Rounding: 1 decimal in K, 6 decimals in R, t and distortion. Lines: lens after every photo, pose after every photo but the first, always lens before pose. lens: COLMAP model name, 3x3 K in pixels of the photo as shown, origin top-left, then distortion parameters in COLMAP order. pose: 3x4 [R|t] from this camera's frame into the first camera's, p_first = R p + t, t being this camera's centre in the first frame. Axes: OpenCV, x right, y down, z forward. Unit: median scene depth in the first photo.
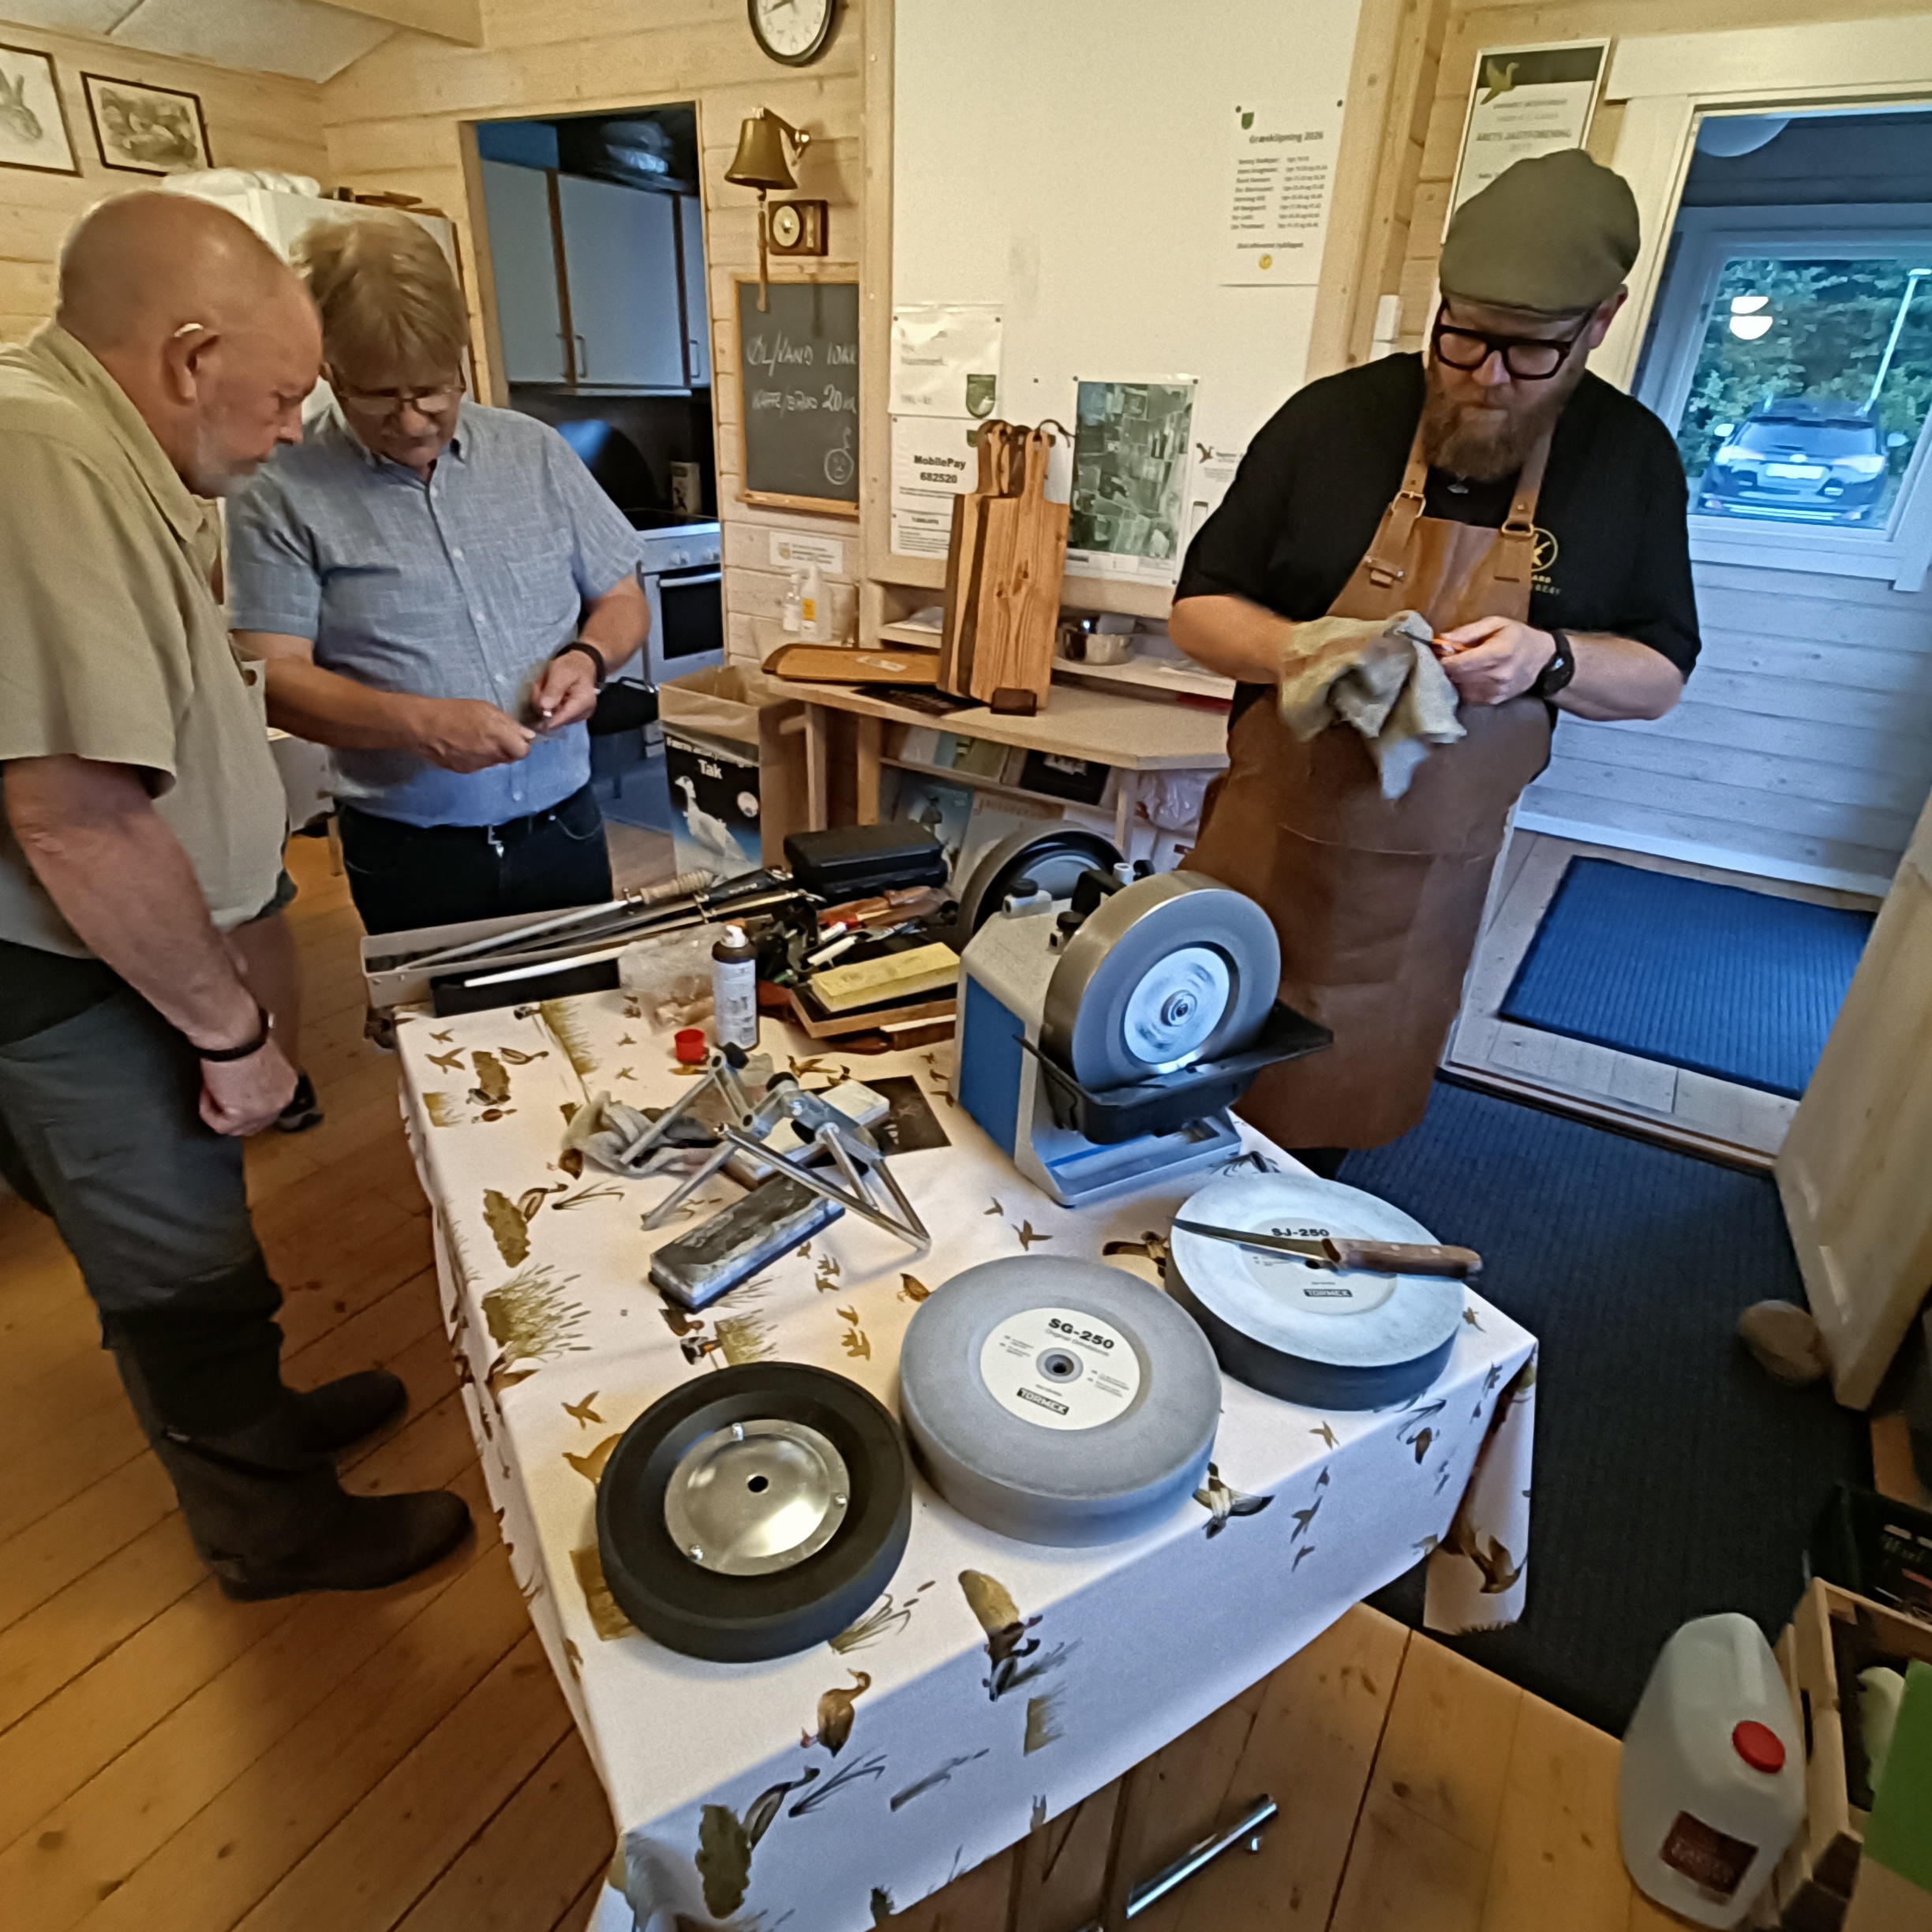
lens RADIAL K [[1167.9, 0, 969.1], [0, 1167.9, 960.0], [0, 0, 1]] dist [-0.001147, -0.000213]
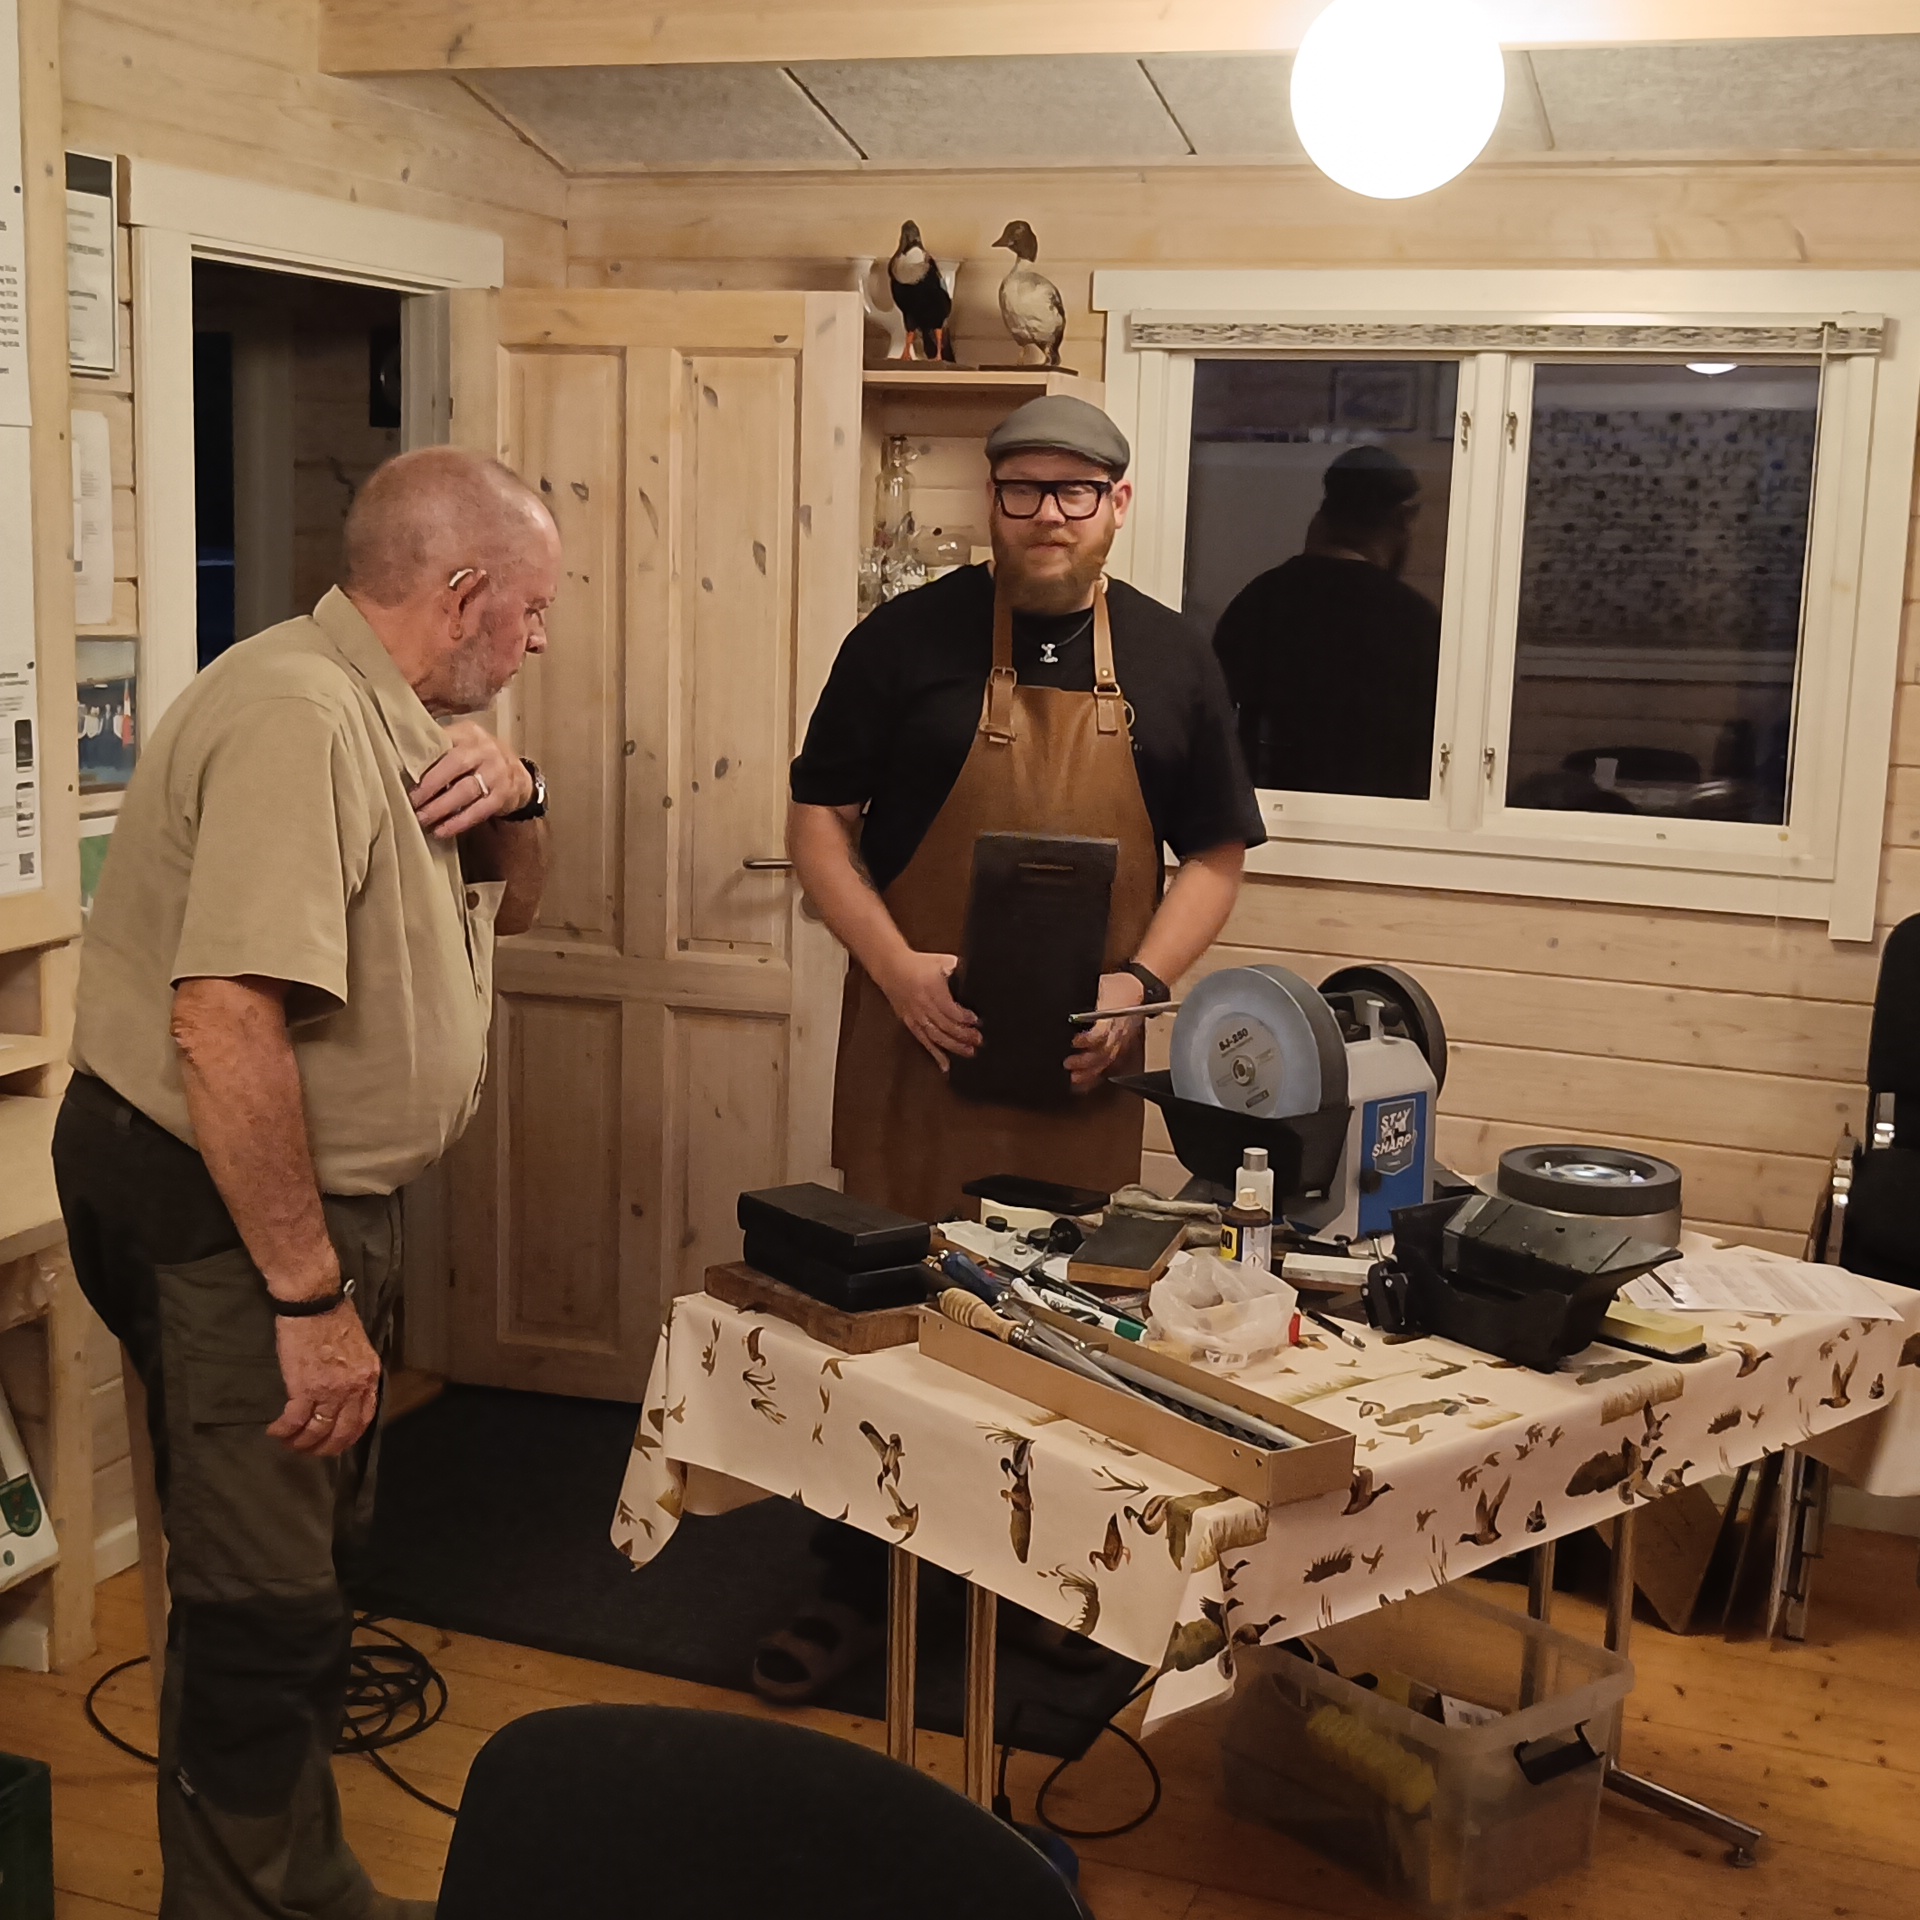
lens RADIAL K [[2587.5, 0, 961.3], [0, 2587.5, 960.4], [0, 0, 1]] dist [-0.026547, 0.000000]
pose [[-0.193358, -0.210998, 0.958172, -2.077737], [0.408134, 0.870796, 0.274118, -0.834463], [-0.892210, 0.444065, -0.082260, 1.312363]]
